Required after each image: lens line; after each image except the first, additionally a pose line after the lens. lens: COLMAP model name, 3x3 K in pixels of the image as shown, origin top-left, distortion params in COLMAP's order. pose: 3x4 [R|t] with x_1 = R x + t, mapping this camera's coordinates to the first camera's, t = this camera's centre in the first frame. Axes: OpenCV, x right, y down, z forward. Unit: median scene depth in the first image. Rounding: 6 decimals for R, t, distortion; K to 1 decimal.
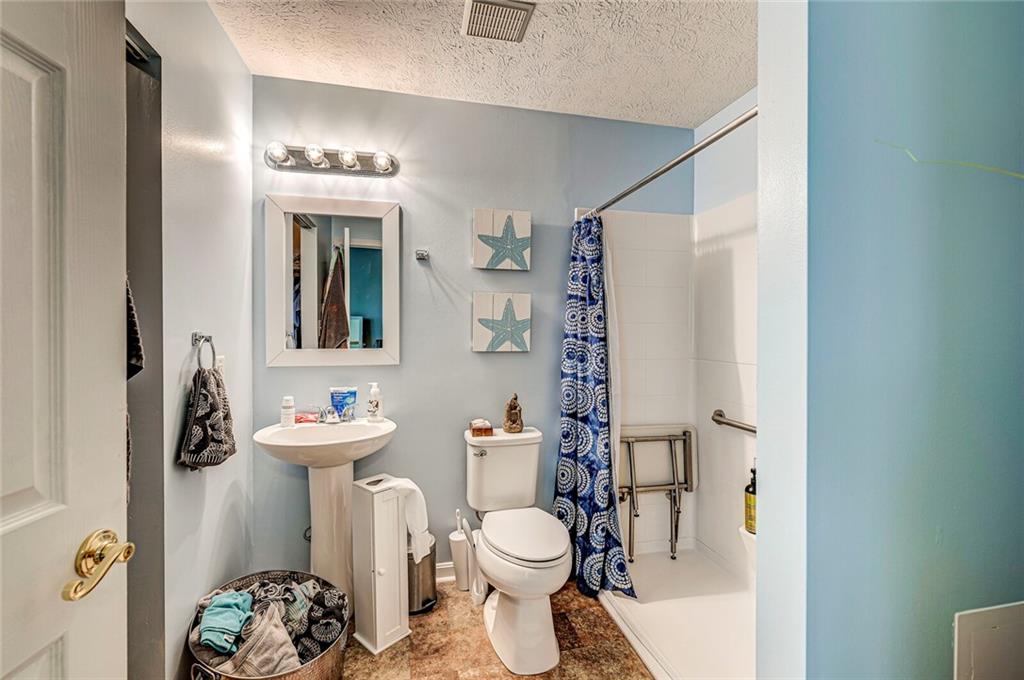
lens RADIAL K [[441.7, 0, 512.5], [0, 441.7, 334.2], [0, 0, 1]] dist [0.001753, 0.000877]
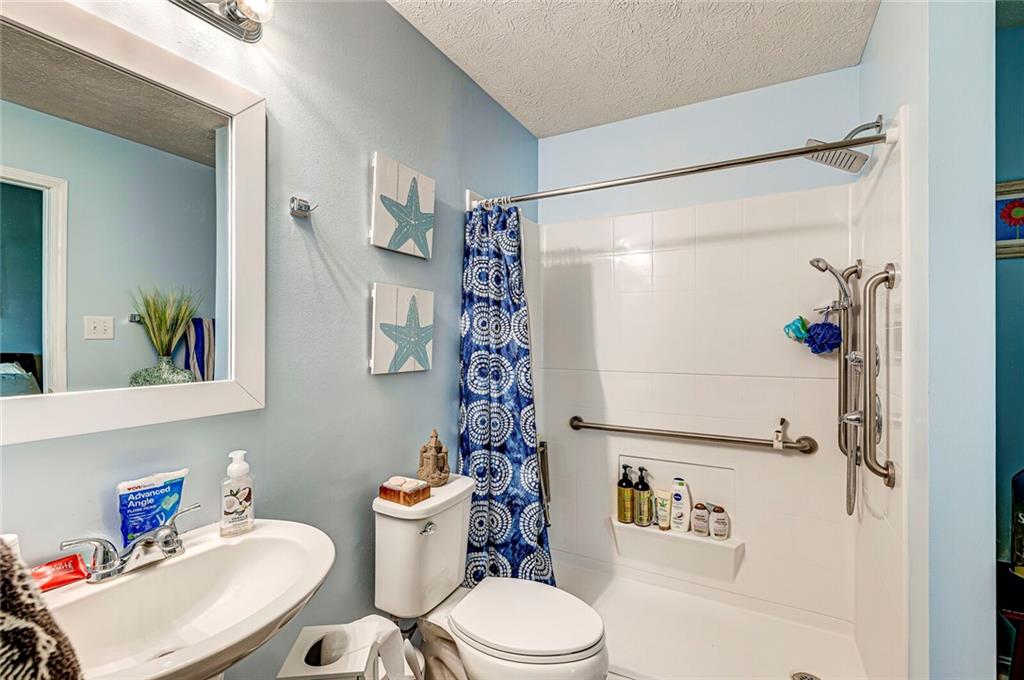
lens RADIAL K [[449.5, 0, 512.0], [0, 449.5, 340.0], [0, 0, 1]] dist [0.000914, 0.000202]
pose [[0.666853, -0.003101, 0.745183, -0.447400], [0.005534, 0.999984, -0.000792, -0.009507], [-0.745168, 0.004652, 0.666860, 0.418767]]
